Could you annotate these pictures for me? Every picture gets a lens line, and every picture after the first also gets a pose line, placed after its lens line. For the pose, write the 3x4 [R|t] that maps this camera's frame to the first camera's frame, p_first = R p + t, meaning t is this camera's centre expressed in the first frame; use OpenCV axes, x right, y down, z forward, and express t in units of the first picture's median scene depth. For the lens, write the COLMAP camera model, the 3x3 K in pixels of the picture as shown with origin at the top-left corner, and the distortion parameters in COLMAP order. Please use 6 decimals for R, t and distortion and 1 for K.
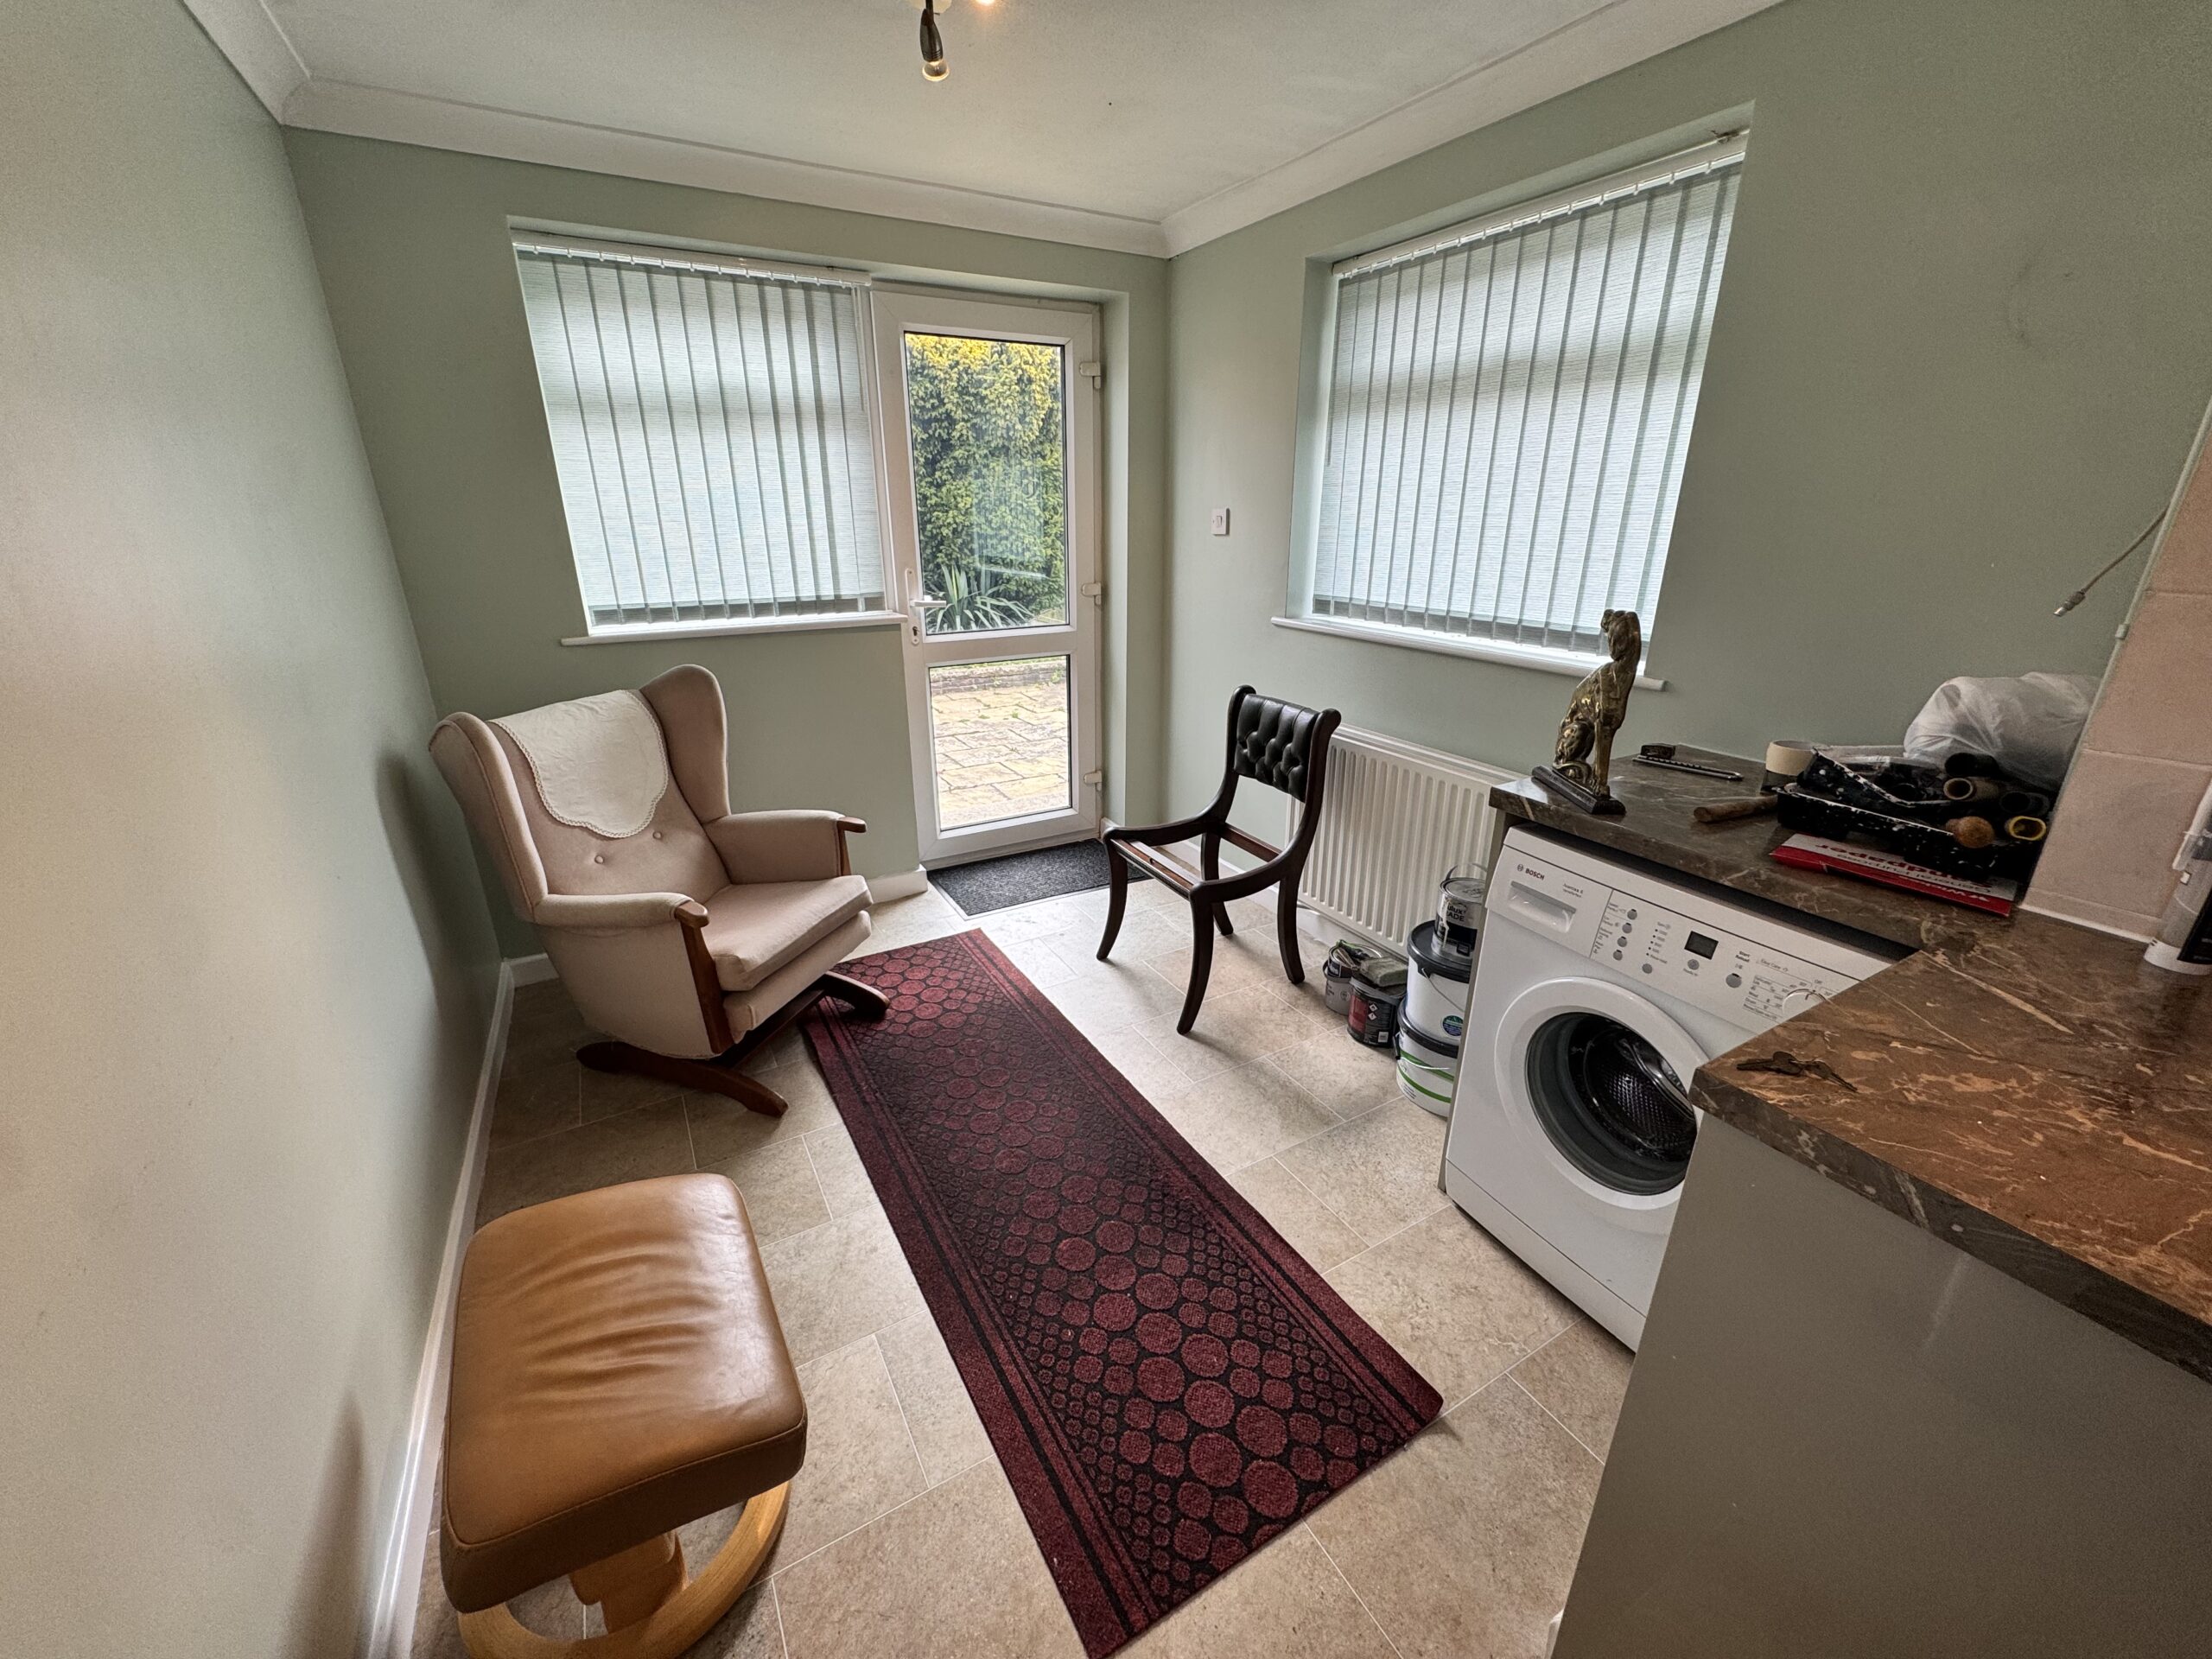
lens RADIAL K [[875.0, 0, 1100.0], [0, 875.0, 829.2], [0, 0, 1]] dist [-0.003381, 0.000725]
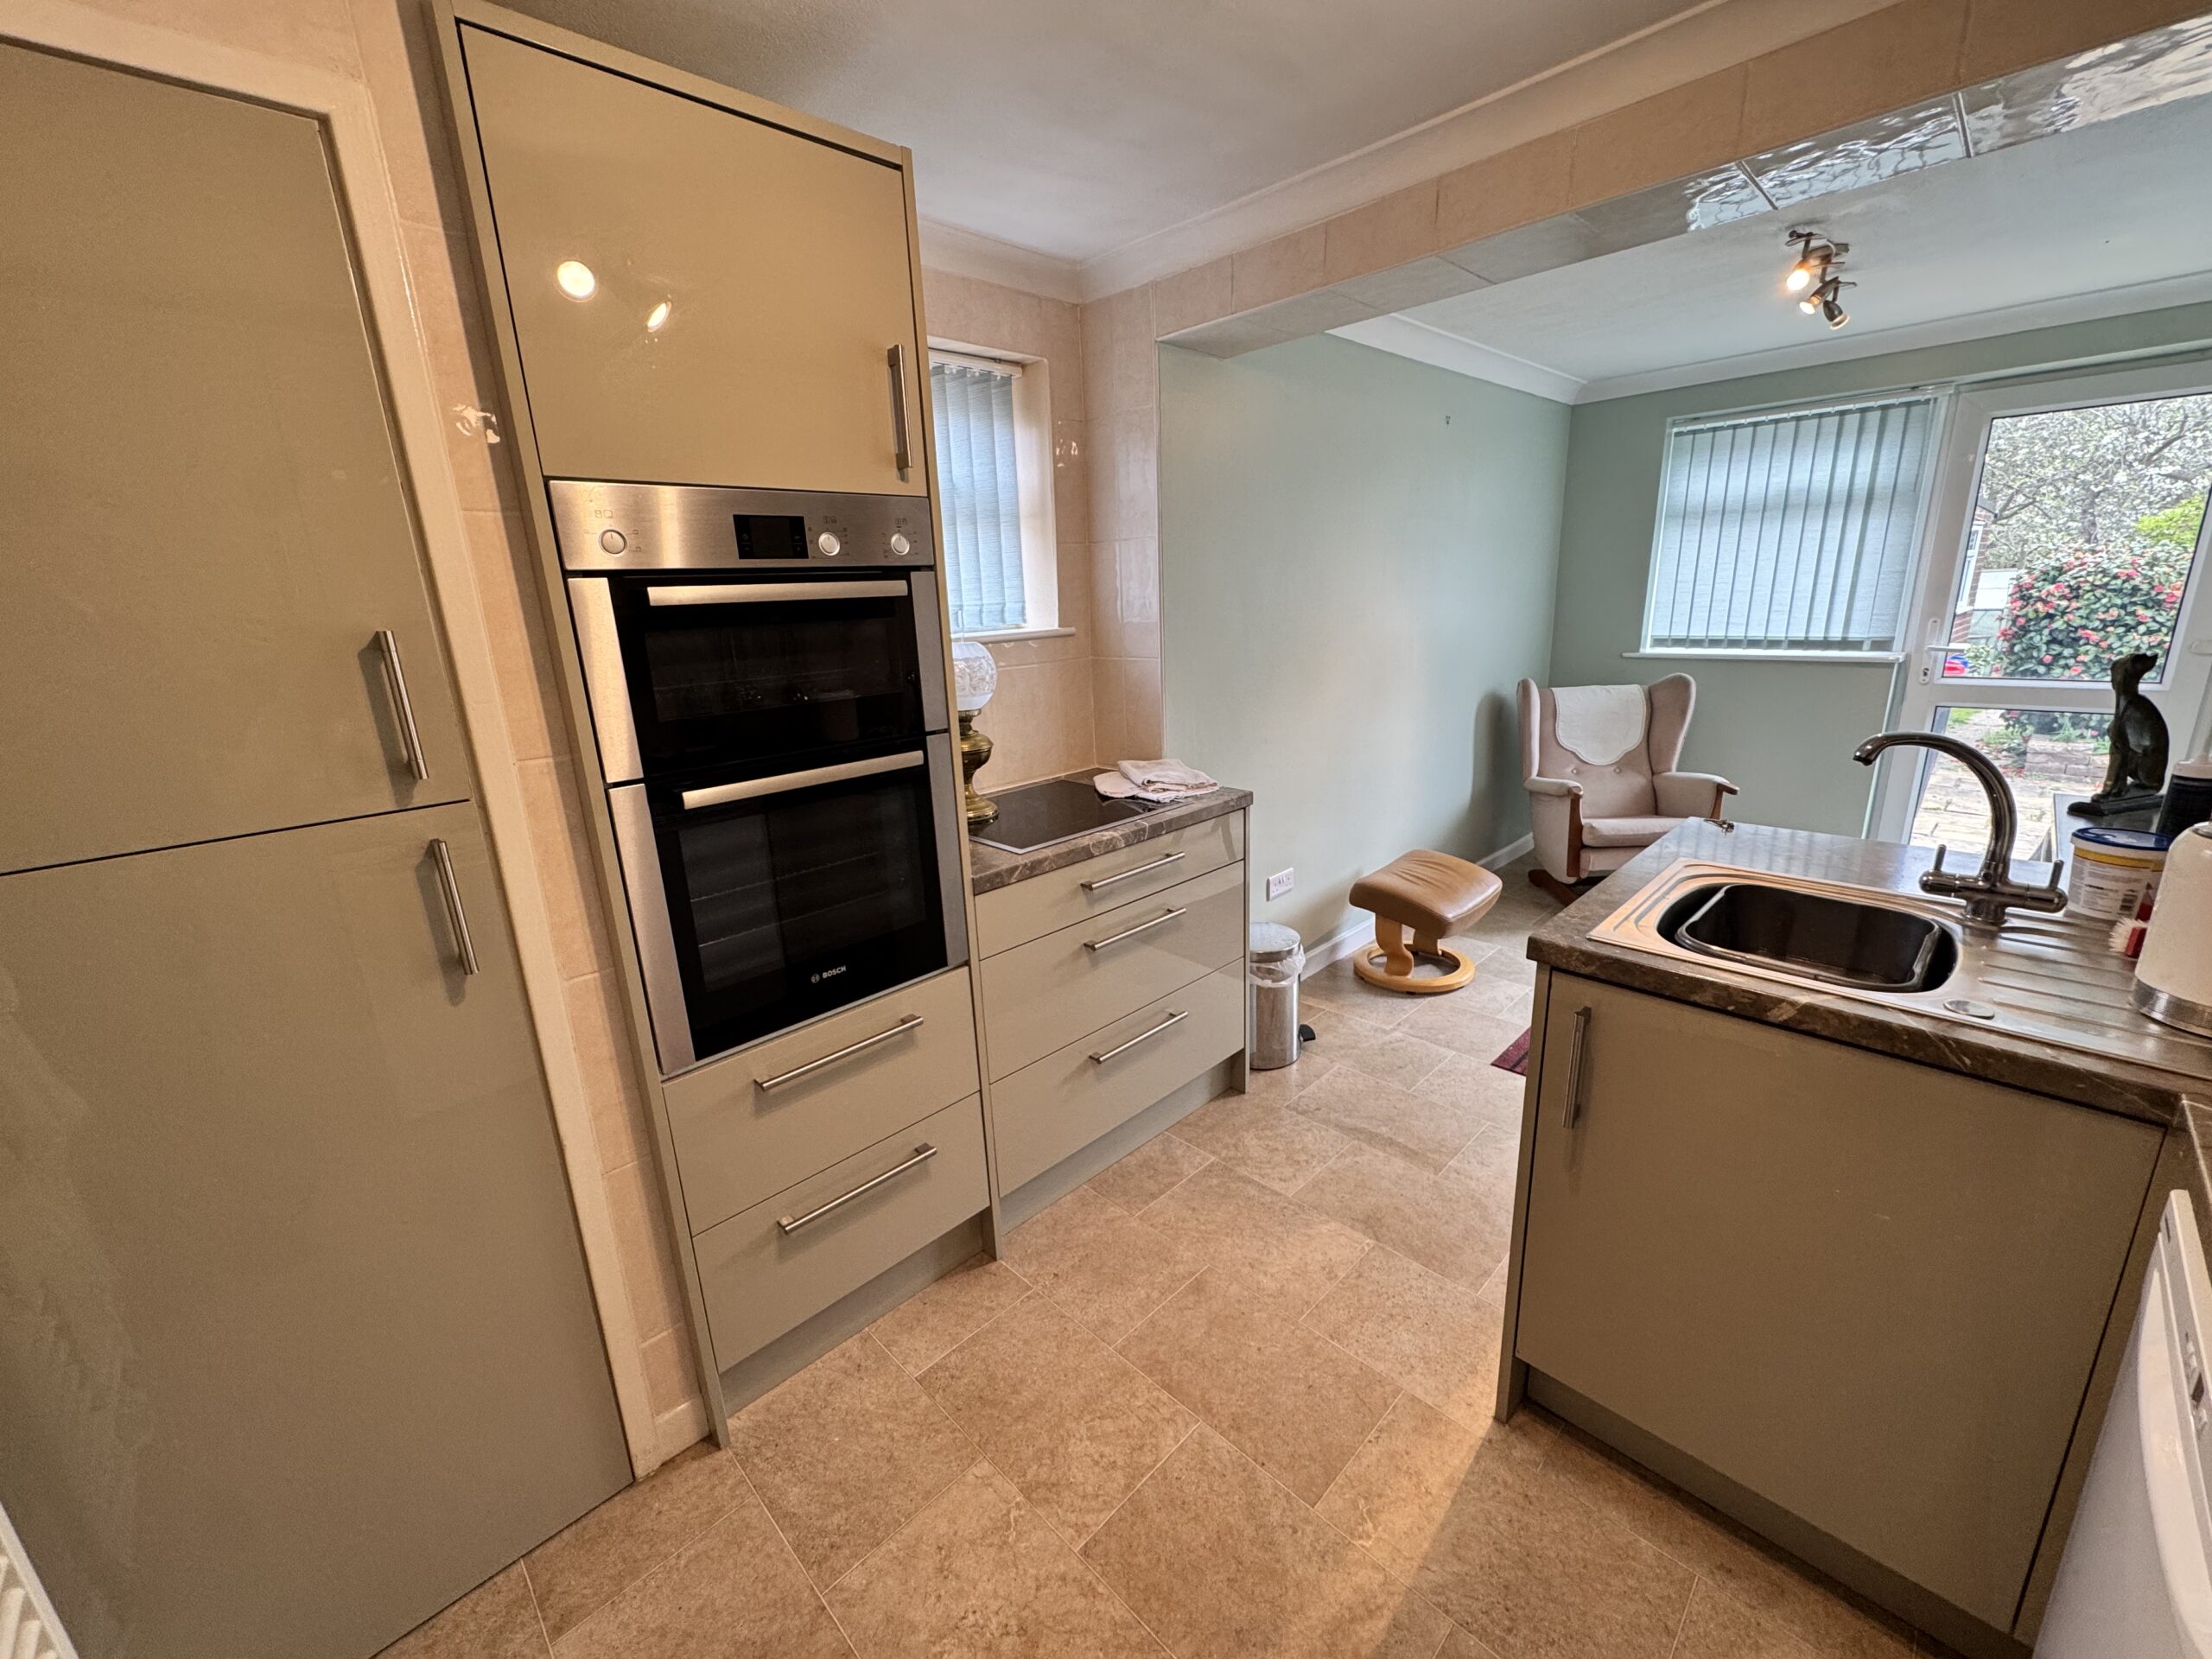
lens RADIAL K [[875.0, 0, 1100.4], [0, 875.0, 823.3], [0, 0, 1]] dist [-0.003381, 0.000725]
pose [[0.257275, 0.238468, -0.936452, 0.971762], [-0.294404, 0.942347, 0.159086, 0.149626], [0.920400, 0.234767, 0.312649, -0.473631]]
